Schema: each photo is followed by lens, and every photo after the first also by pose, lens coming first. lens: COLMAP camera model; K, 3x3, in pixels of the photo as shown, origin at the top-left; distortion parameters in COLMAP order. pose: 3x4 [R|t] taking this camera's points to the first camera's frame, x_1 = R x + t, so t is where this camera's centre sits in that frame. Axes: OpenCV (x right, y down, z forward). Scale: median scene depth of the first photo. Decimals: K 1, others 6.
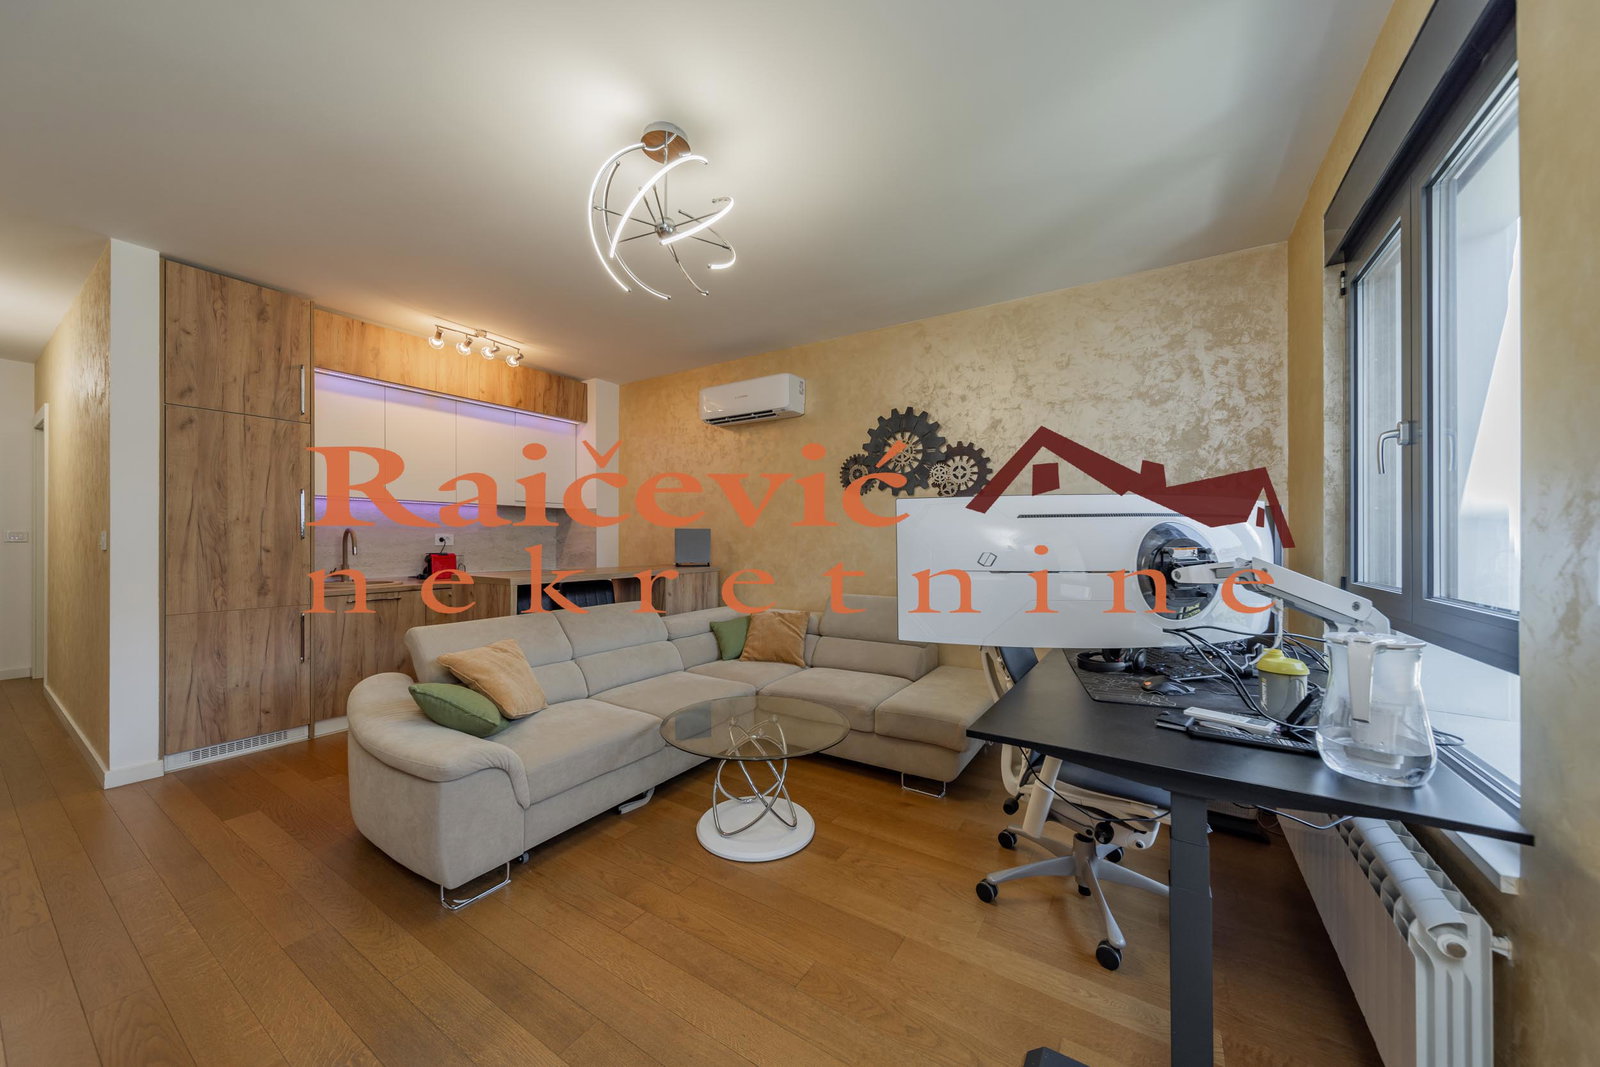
lens RADIAL K [[555.2, 0, 784.3], [0, 555.2, 536.5], [0, 0, 1]] dist [0.000624, -0.000196]
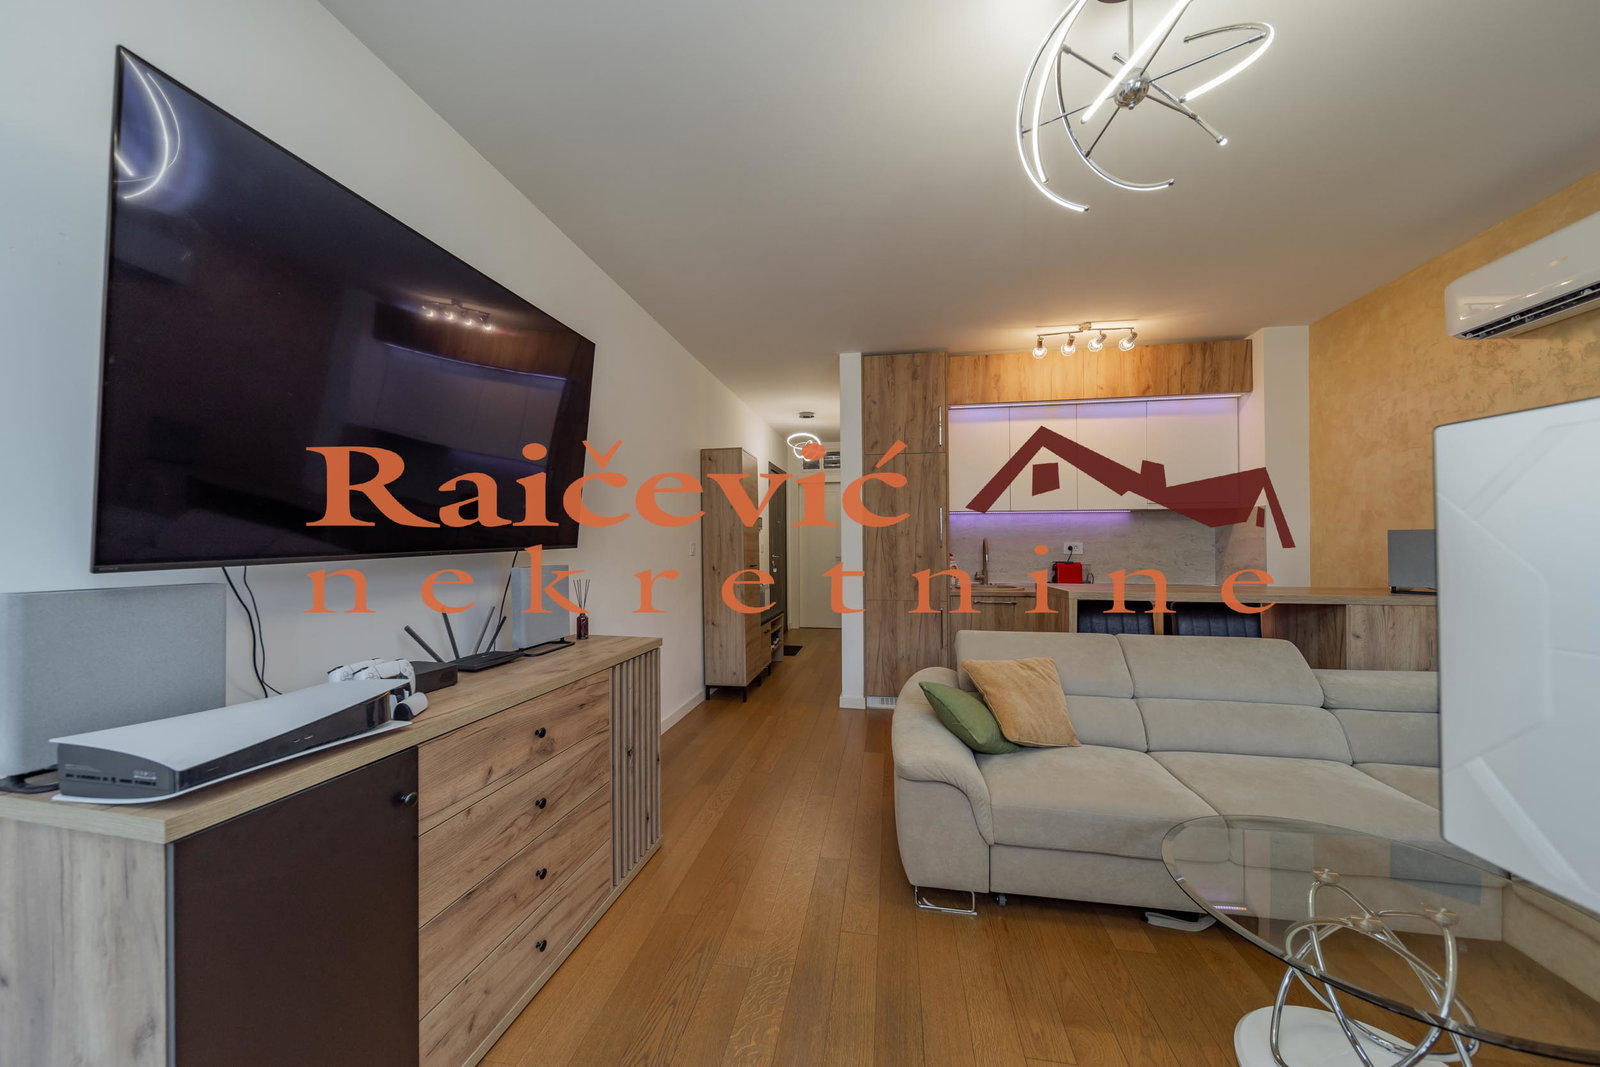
lens RADIAL K [[568.0, 0, 794.8], [0, 568.0, 544.0], [0, 0, 1]] dist [0.000369, -0.000079]
pose [[0.393307, -0.006821, -0.919382, 0.163162], [0.004543, 0.999975, -0.005476, 0.002090], [0.919396, -0.002023, 0.393328, 0.211636]]
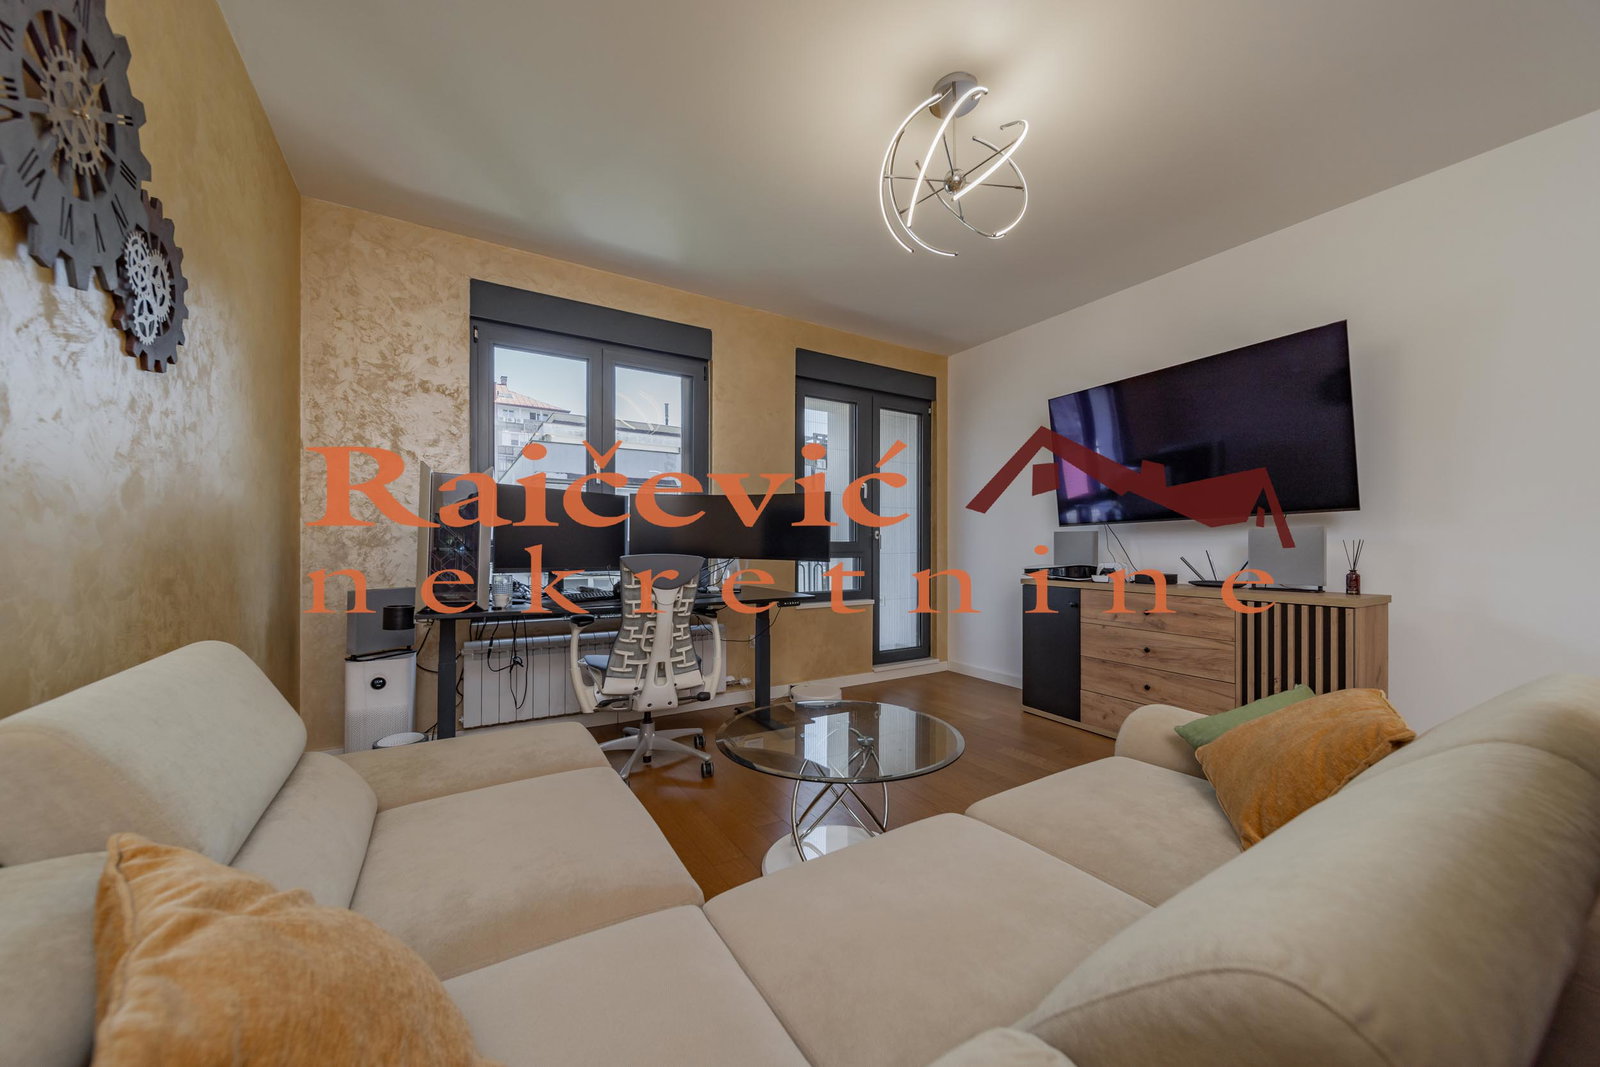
lens RADIAL K [[581.3, 0, 798.9], [0, 581.3, 551.3], [0, 0, 1]] dist [0.000529, -0.000080]
pose [[-0.903056, -0.014301, 0.429284, -0.252650], [-0.011587, 0.999893, 0.008936, 0.058245], [-0.429366, 0.003096, -0.903125, 1.262491]]
